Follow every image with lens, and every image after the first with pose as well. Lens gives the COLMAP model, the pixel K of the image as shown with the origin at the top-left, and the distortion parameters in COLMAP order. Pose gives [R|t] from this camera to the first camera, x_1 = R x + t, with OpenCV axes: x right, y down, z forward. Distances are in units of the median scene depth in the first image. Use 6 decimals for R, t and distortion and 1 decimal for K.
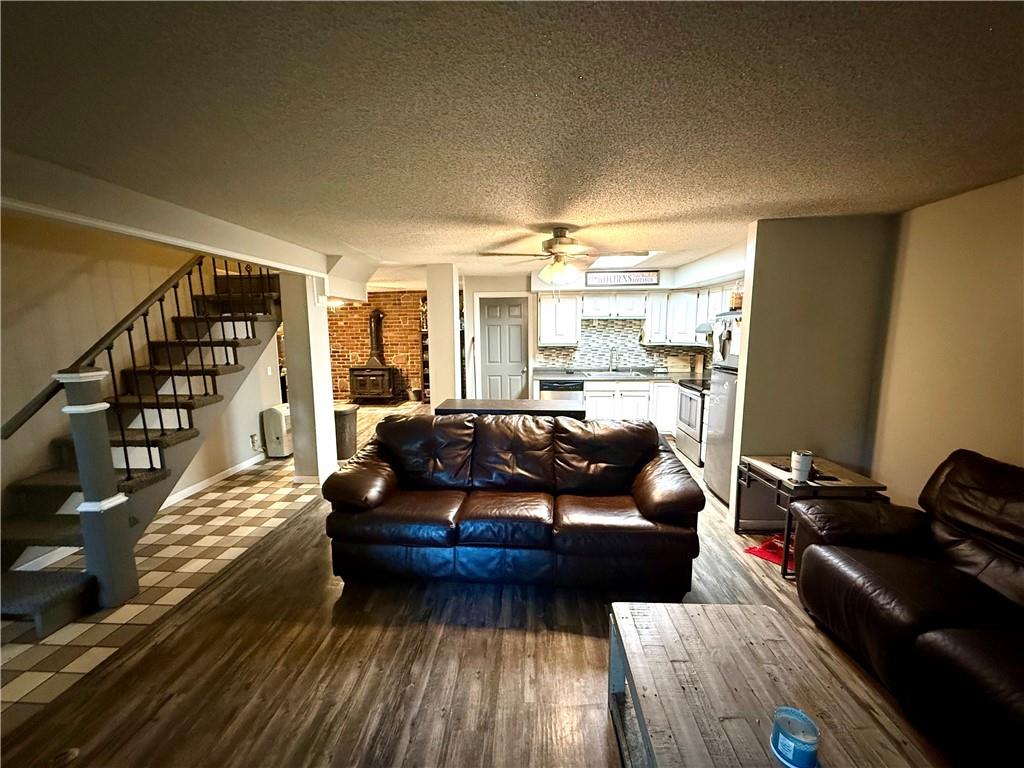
lens RADIAL K [[407.3, 0, 513.3], [0, 407.3, 388.6], [0, 0, 1]] dist [-0.000813, 0.000003]
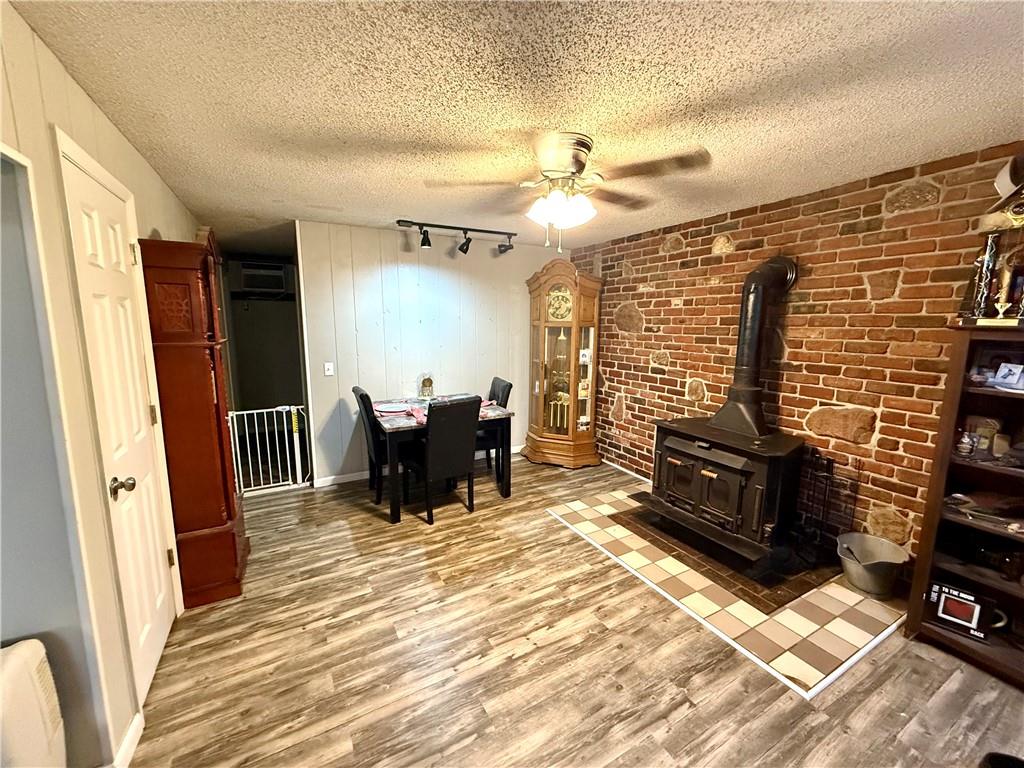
lens RADIAL K [[407.3, 0, 510.9], [0, 407.3, 385.8], [0, 0, 1]] dist [-0.000813, 0.000003]
pose [[0.522580, 0.145604, -0.840065, -0.161746], [-0.131221, 0.987305, 0.089496, -0.094543], [0.842432, 0.063465, 0.535052, 0.657967]]
